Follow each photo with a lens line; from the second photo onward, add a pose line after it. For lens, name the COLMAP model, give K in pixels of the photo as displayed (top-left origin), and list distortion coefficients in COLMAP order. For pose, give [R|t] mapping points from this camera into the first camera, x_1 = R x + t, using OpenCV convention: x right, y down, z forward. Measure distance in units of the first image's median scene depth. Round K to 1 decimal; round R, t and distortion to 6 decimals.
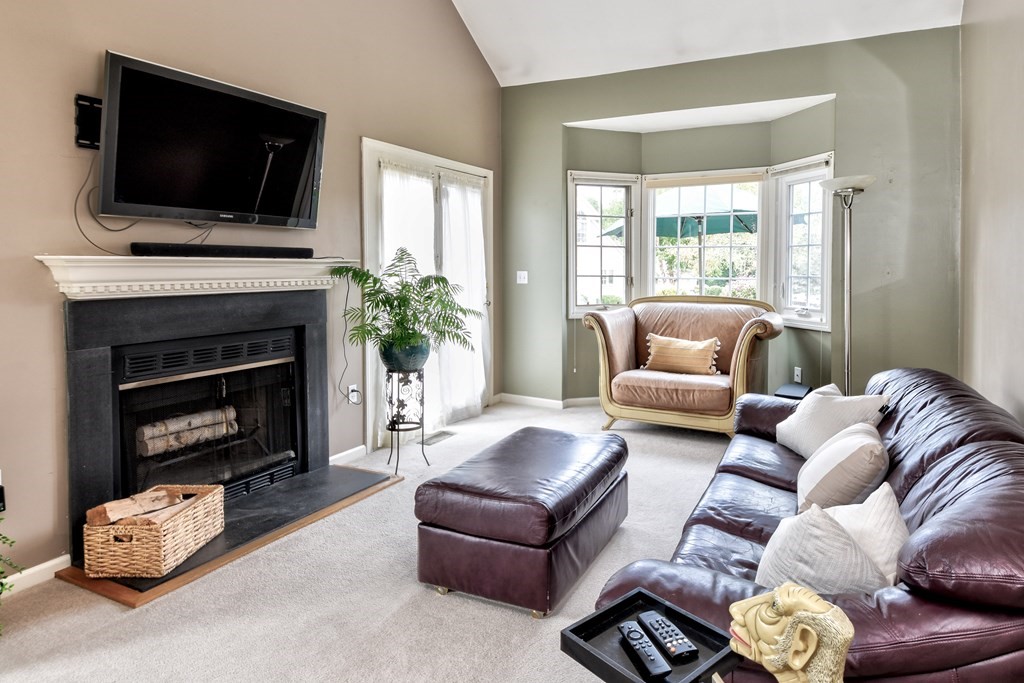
lens RADIAL K [[601.6, 0, 549.4], [0, 601.6, 282.2], [0, 0, 1]] dist [0.040124, -0.004991]
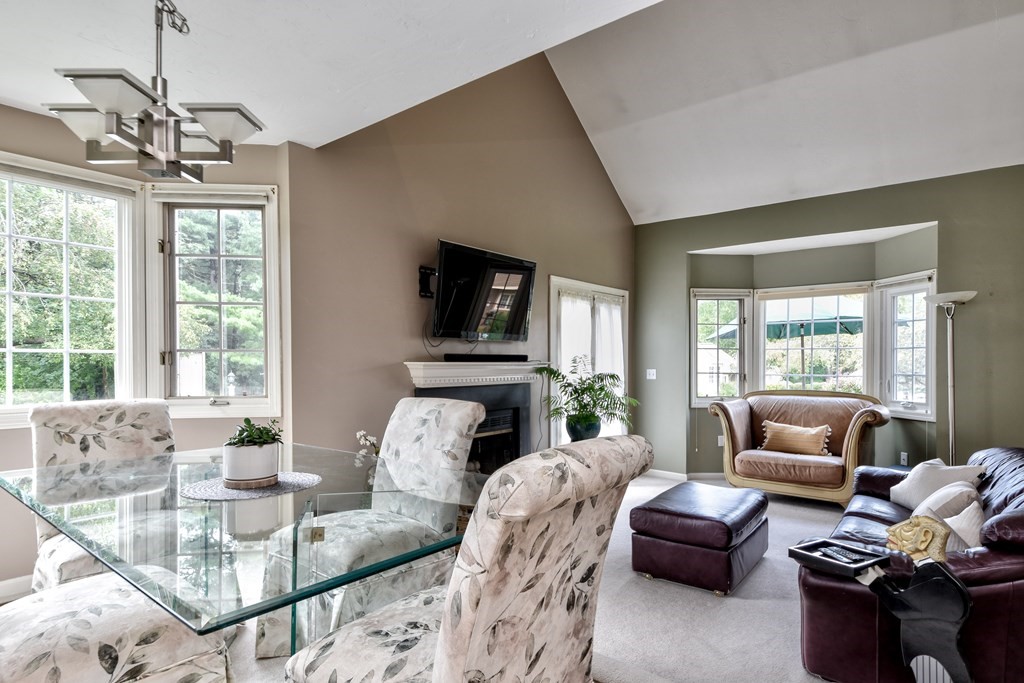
lens RADIAL K [[563.2, 0, 500.5], [0, 563.2, 362.5], [0, 0, 1]] dist [0.029934, -0.011935]
pose [[0.976794, -0.000652, -0.214179, -0.117803], [-0.004736, 0.999685, -0.024642, -0.001893], [0.214128, 0.025084, 0.976484, -0.250897]]
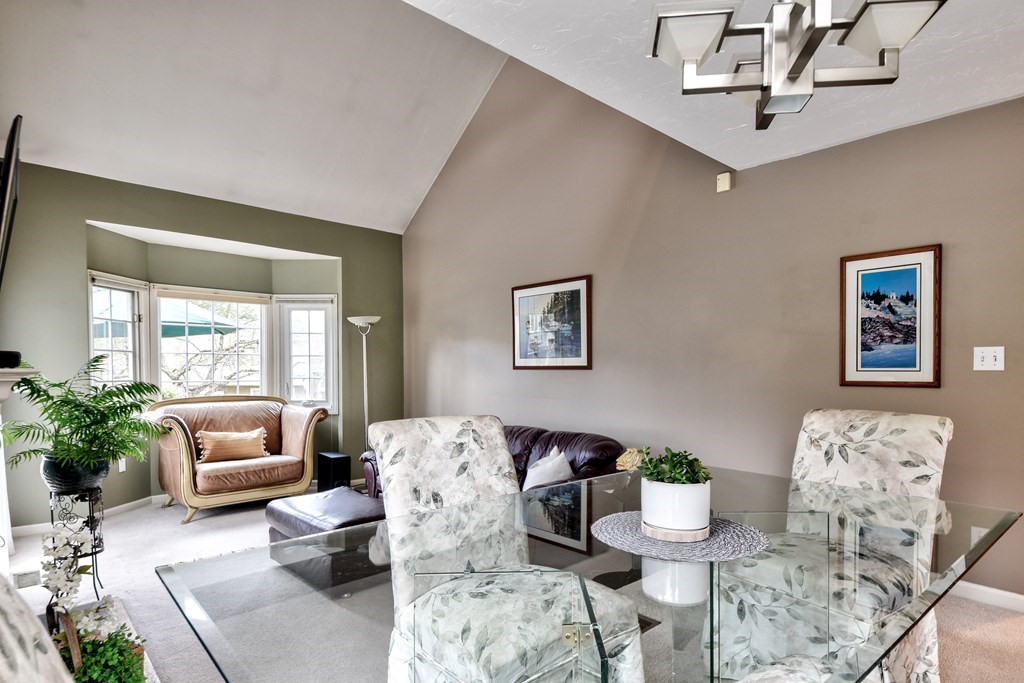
lens RADIAL K [[563.2, 0, 521.4], [0, 563.2, 372.6], [0, 0, 1]] dist [0.029934, -0.011935]
pose [[0.368716, -0.010075, 0.929487, -0.630426], [0.024150, 0.999708, 0.001257, -0.011388], [-0.929228, 0.021983, 0.368852, 0.056012]]
